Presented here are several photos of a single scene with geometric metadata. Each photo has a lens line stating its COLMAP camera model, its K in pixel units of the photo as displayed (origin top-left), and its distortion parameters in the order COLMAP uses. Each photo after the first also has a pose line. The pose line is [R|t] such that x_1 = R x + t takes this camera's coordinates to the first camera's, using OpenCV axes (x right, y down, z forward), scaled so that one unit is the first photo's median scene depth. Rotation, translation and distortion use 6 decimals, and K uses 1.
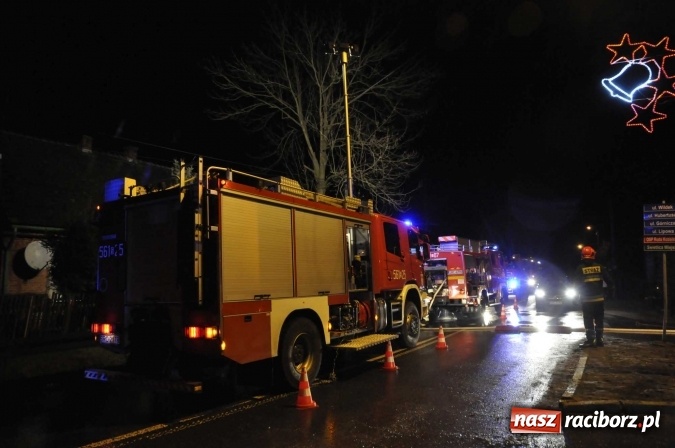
lens RADIAL K [[470.4, 0, 325.9], [0, 470.4, 225.9], [0, 0, 1]] dist [-0.098300, 0.062009]
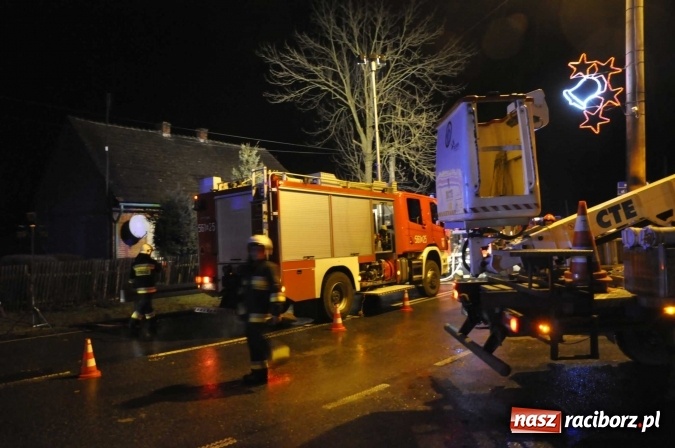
lens RADIAL K [[470.4, 0, 325.9], [0, 470.4, 225.9], [0, 0, 1]] dist [-0.098300, 0.062009]
pose [[0.991369, -0.012665, -0.130485, 0.084293], [0.023799, 0.996171, 0.084126, -0.053668], [0.128920, -0.086505, 0.987875, -0.336403]]
